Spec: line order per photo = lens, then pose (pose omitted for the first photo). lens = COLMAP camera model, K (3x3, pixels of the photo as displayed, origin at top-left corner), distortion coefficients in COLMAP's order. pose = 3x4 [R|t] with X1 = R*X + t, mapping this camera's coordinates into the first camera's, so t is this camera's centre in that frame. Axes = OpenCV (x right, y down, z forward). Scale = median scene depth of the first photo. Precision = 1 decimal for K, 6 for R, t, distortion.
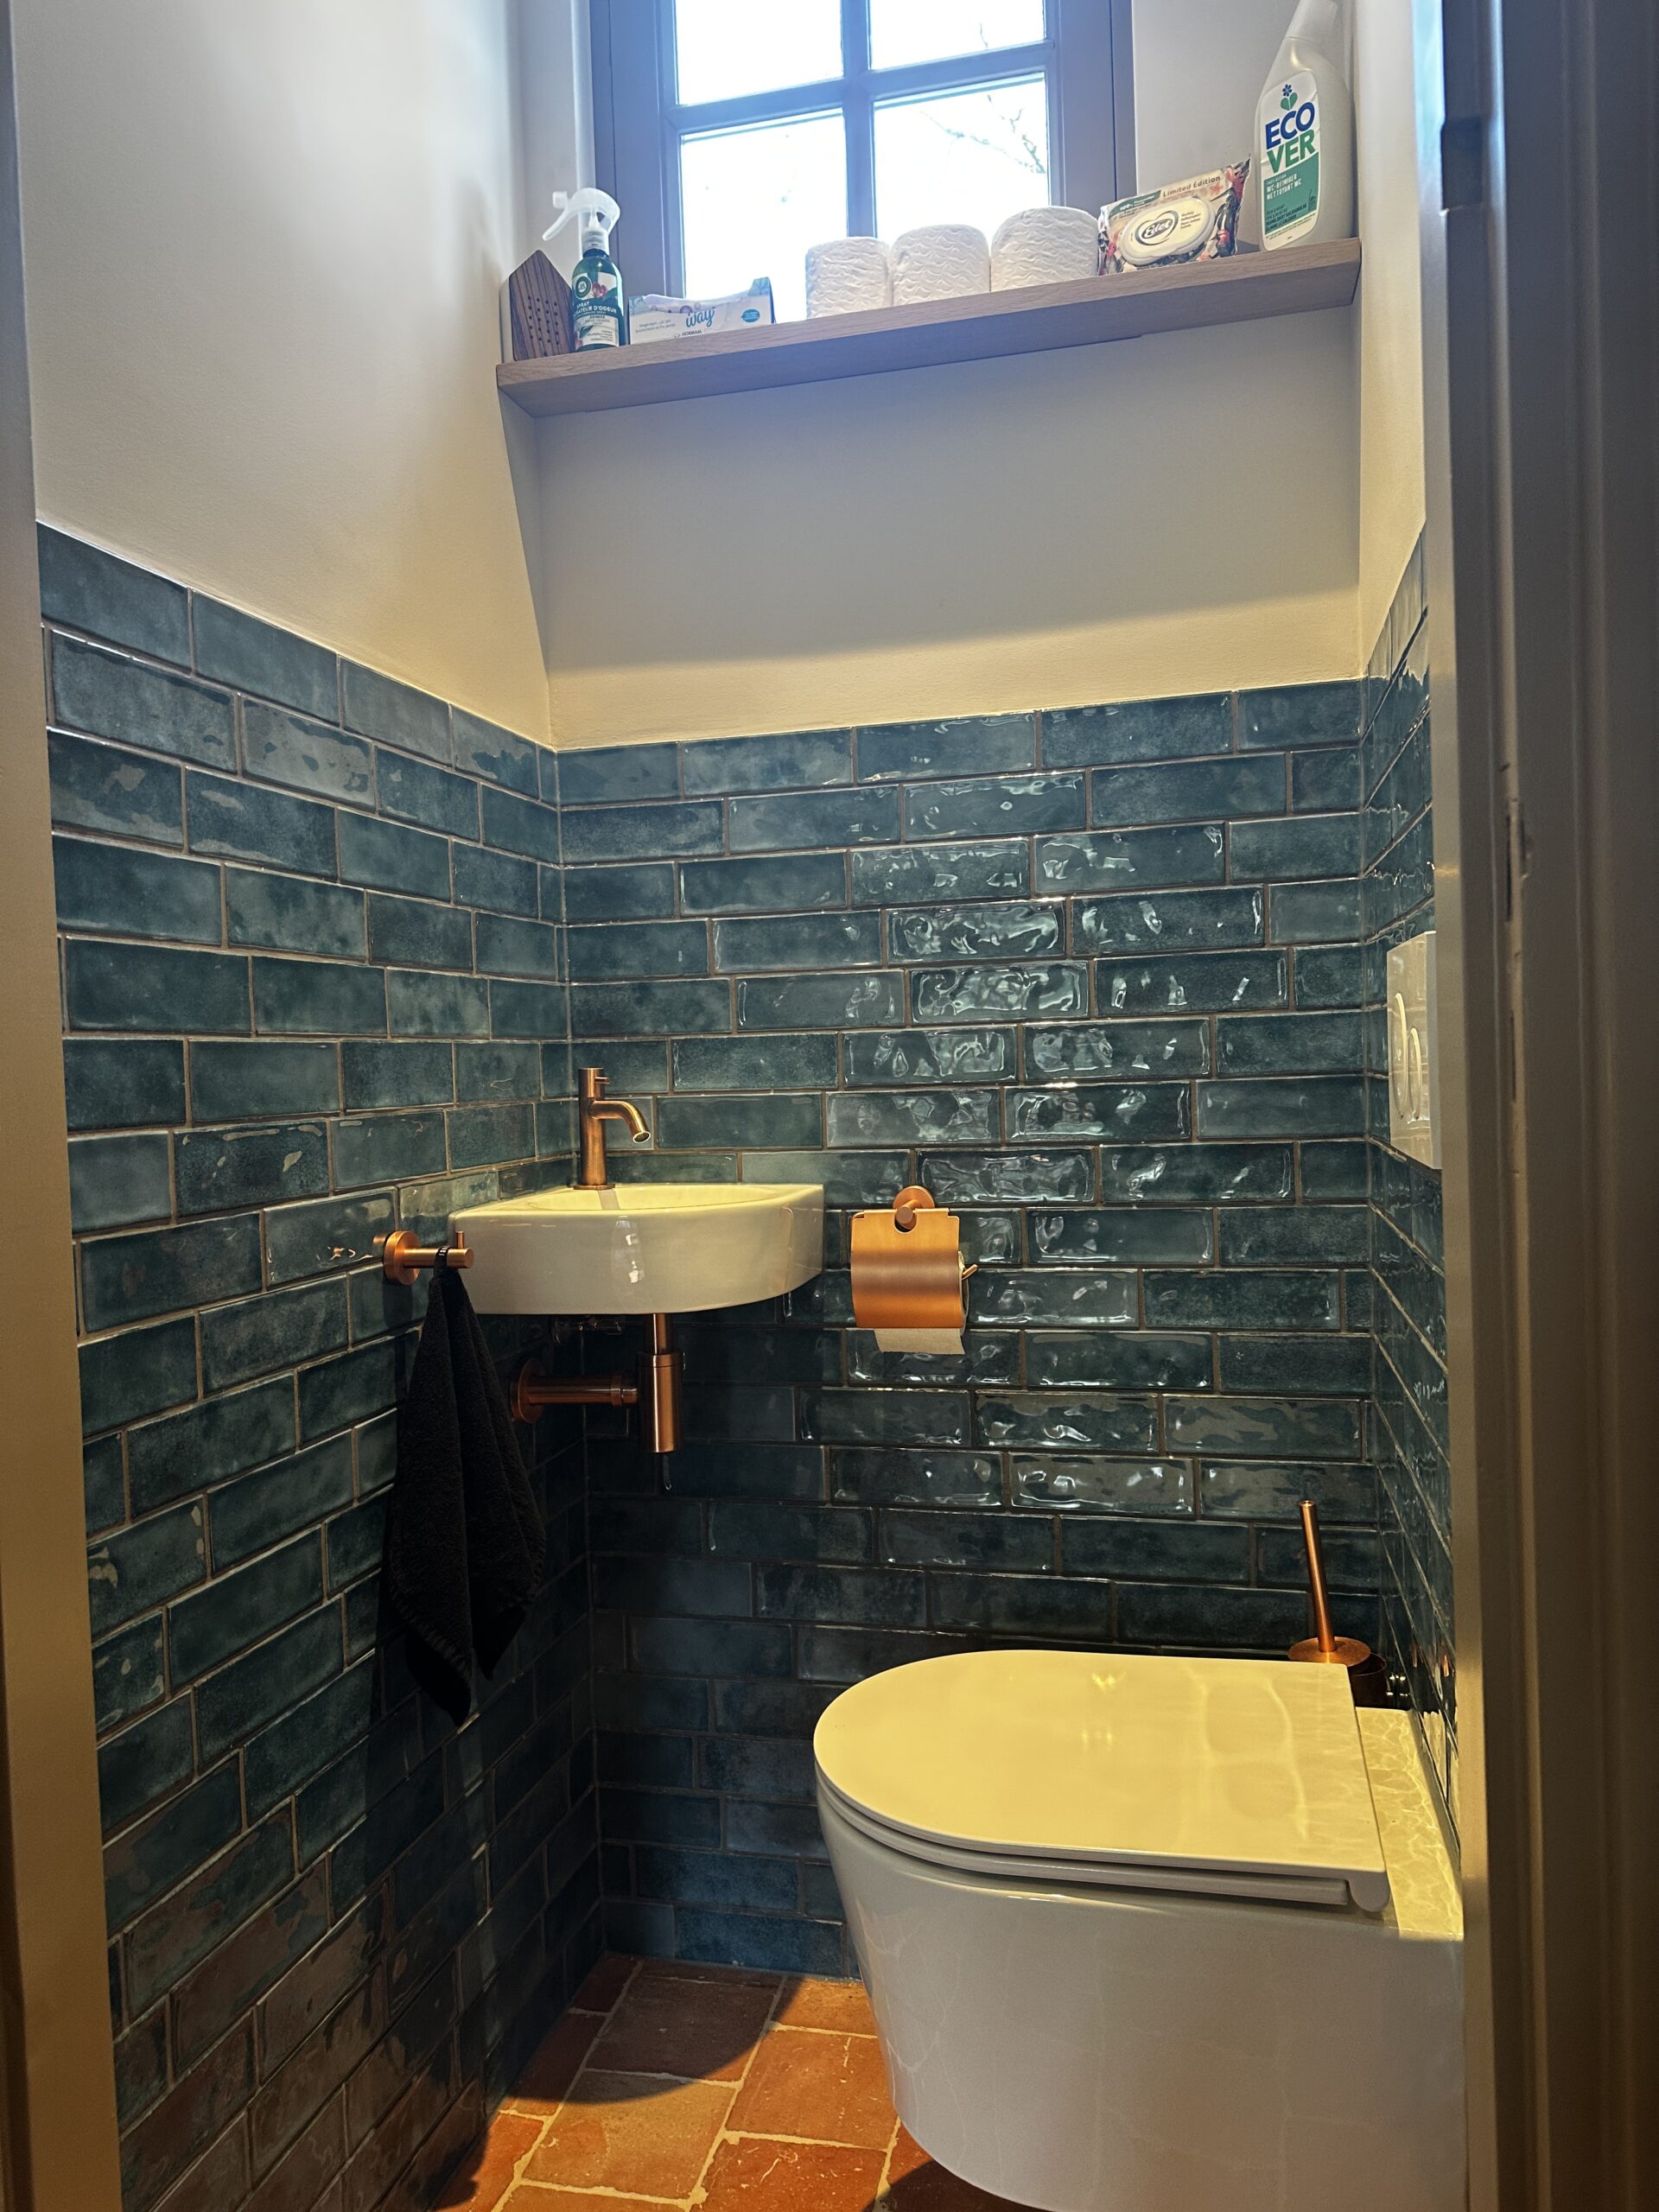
lens RADIAL K [[1548.6, 0, 819.3], [0, 1548.6, 1106.4], [0, 0, 1]] dist [0.073603, -0.088060]
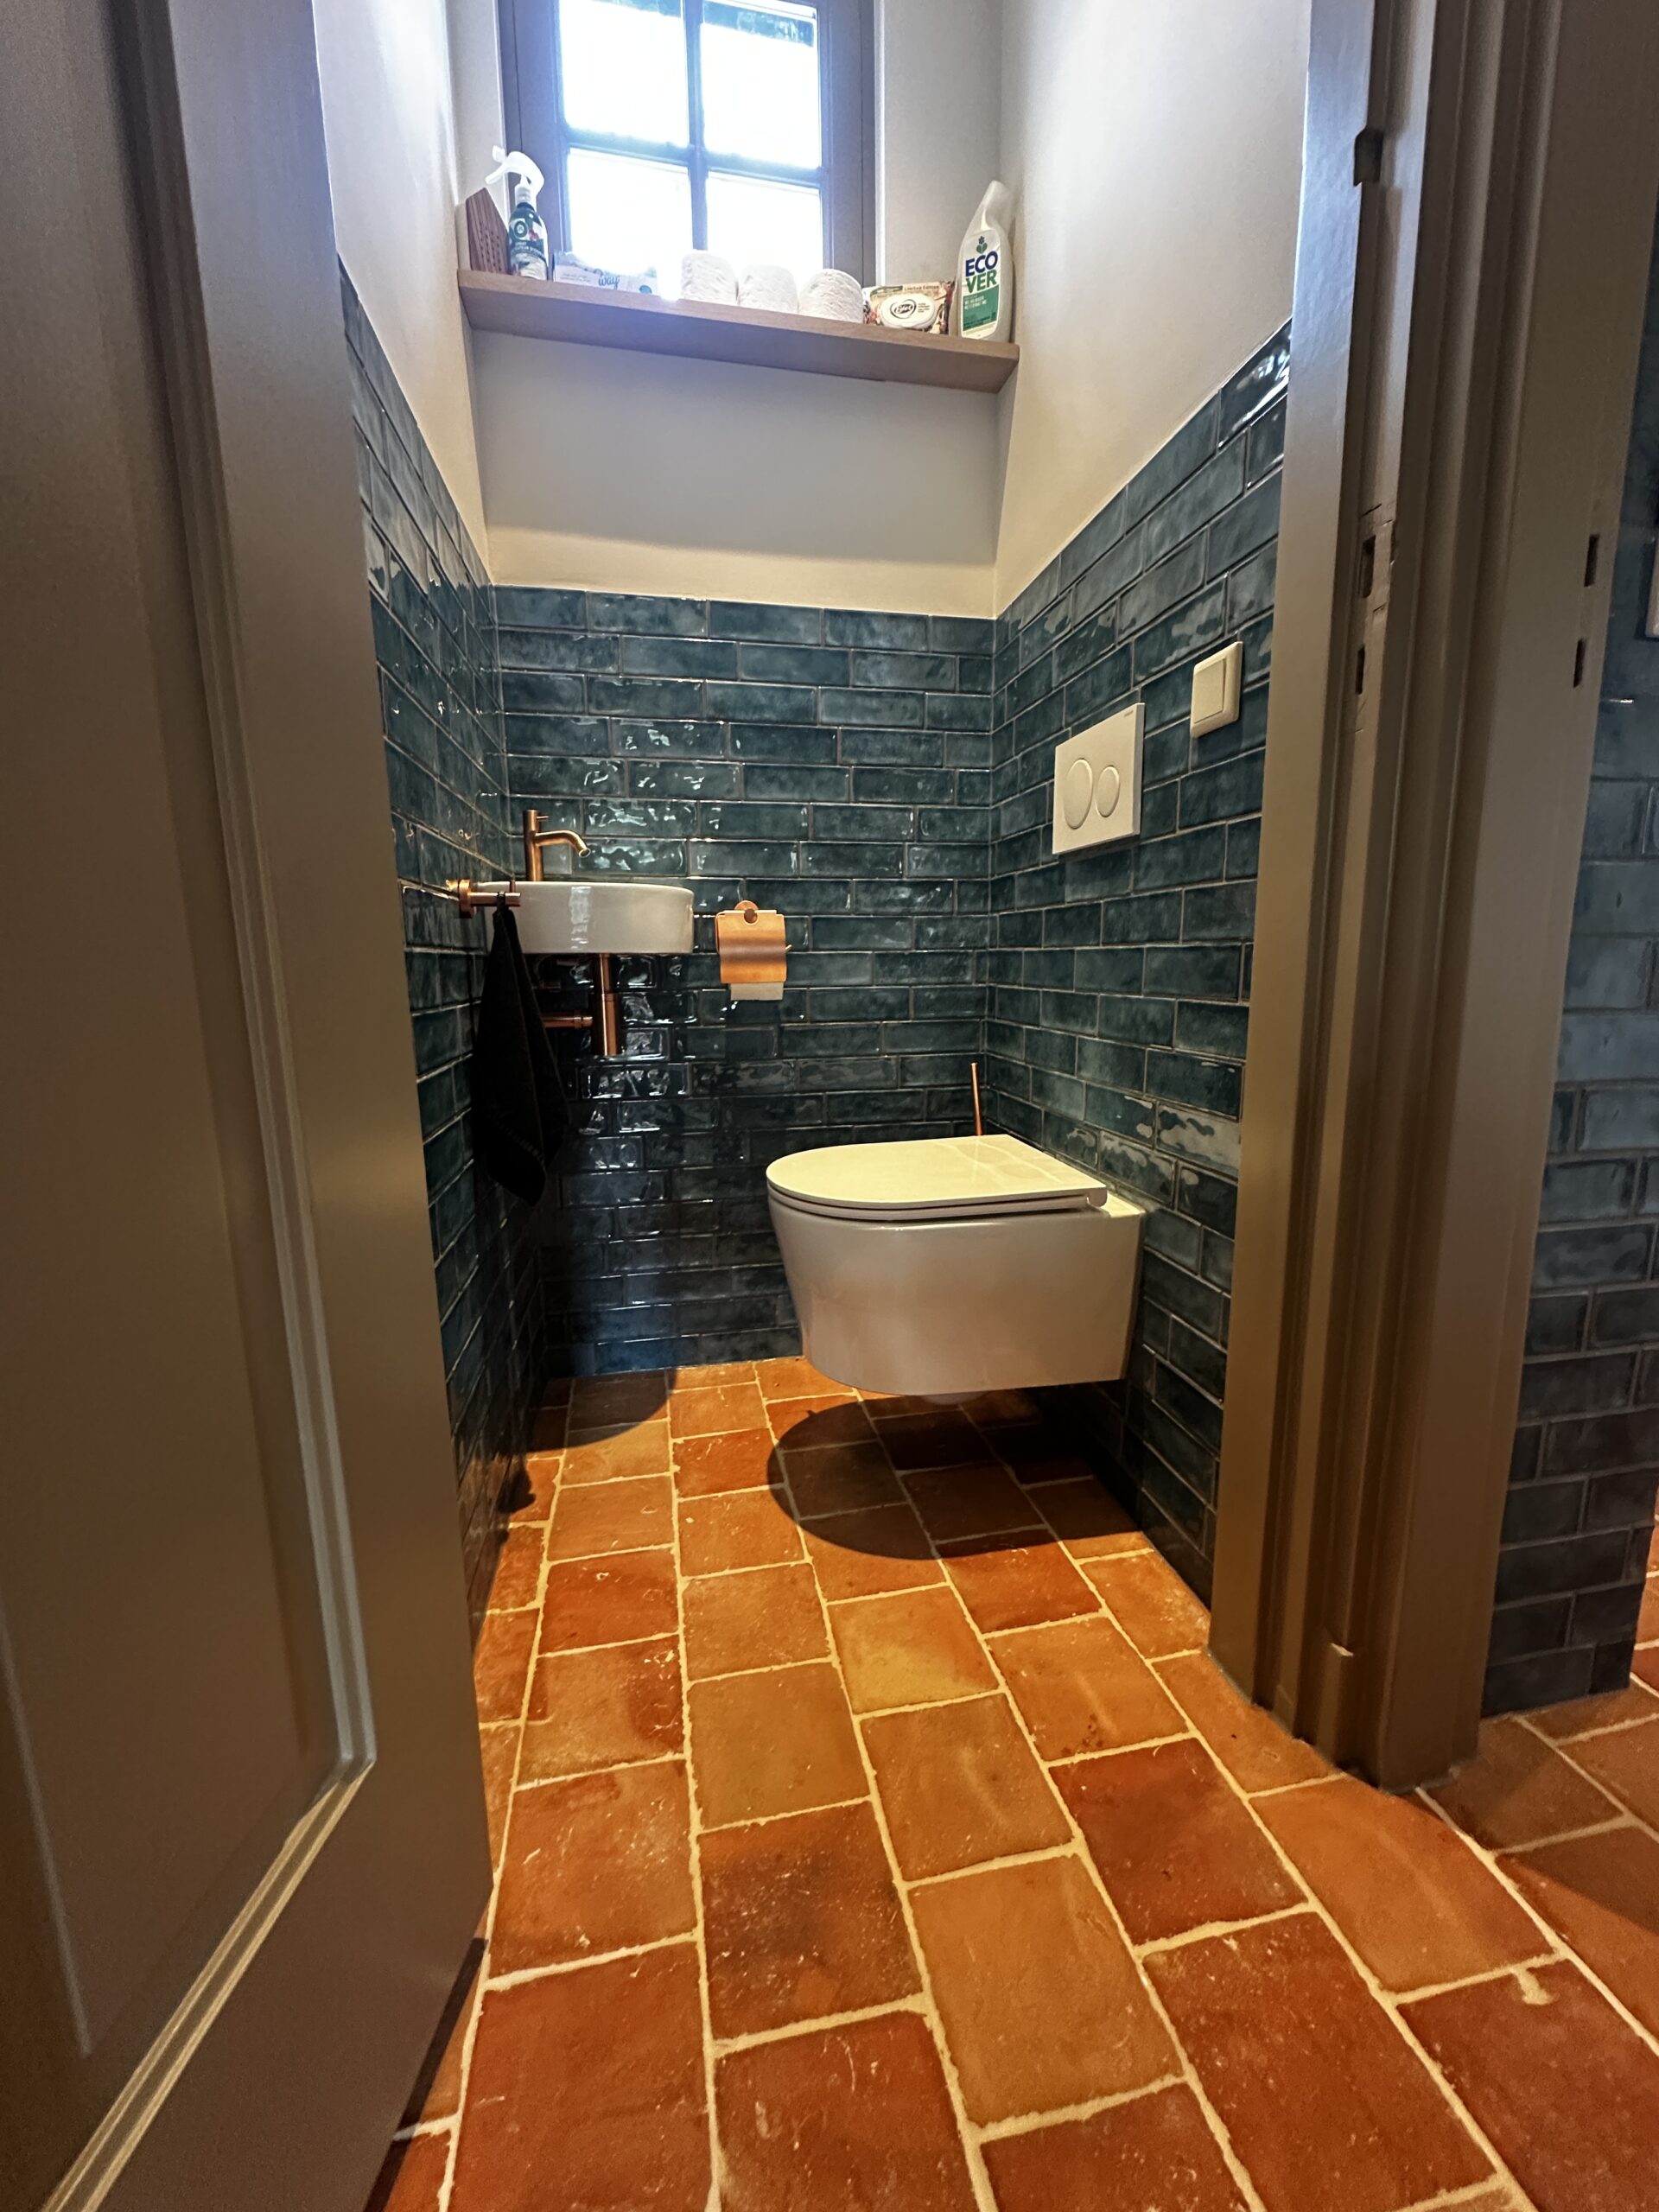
lens RADIAL K [[884.5, 0, 829.5], [0, 884.5, 1106.0], [0, 0, 1]] dist [-0.004307, -0.000283]
pose [[0.906350, -0.043821, 0.420250, -0.276761], [-0.008654, 0.992474, 0.122153, 0.160981], [-0.422440, -0.114350, 0.899149, 0.095405]]
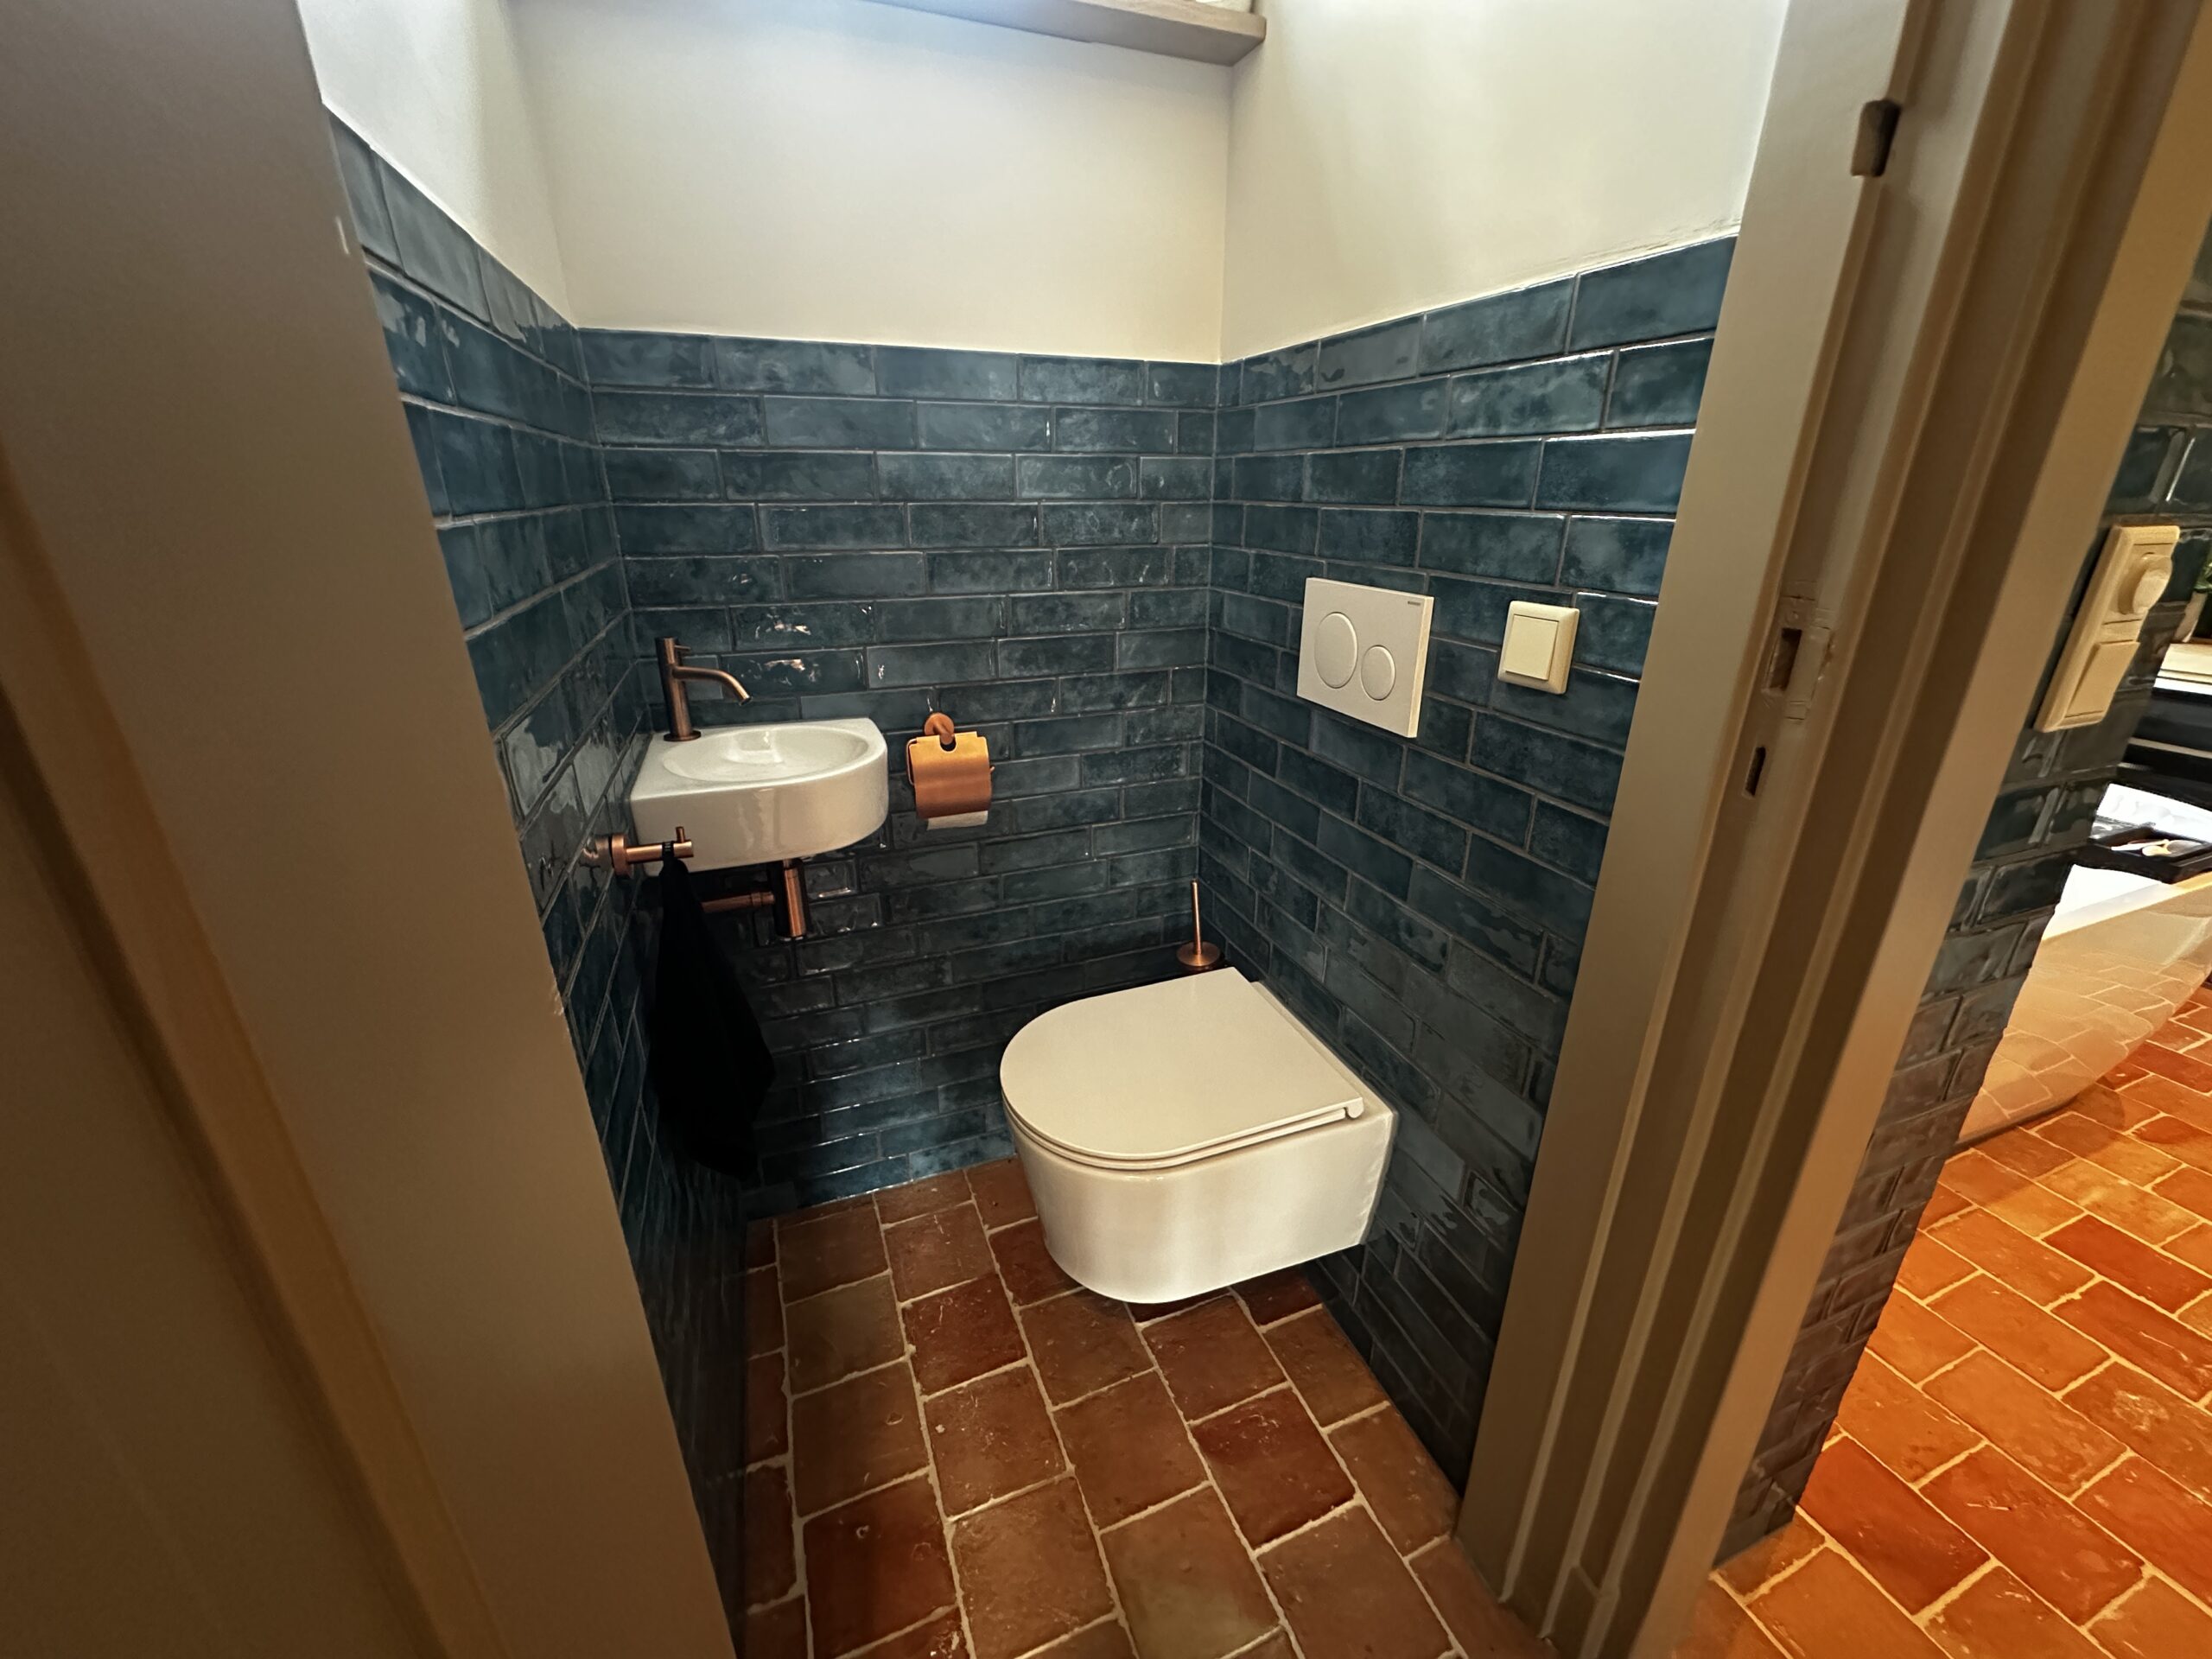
lens RADIAL K [[884.5, 0, 1106.5], [0, 884.5, 827.2], [0, 0, 1]] dist [-0.004307, -0.000283]
pose [[0.816559, -0.171285, 0.551264, -0.289839], [-0.013803, 0.948898, 0.315281, -0.111437], [-0.577097, -0.265055, 0.772467, 0.273424]]
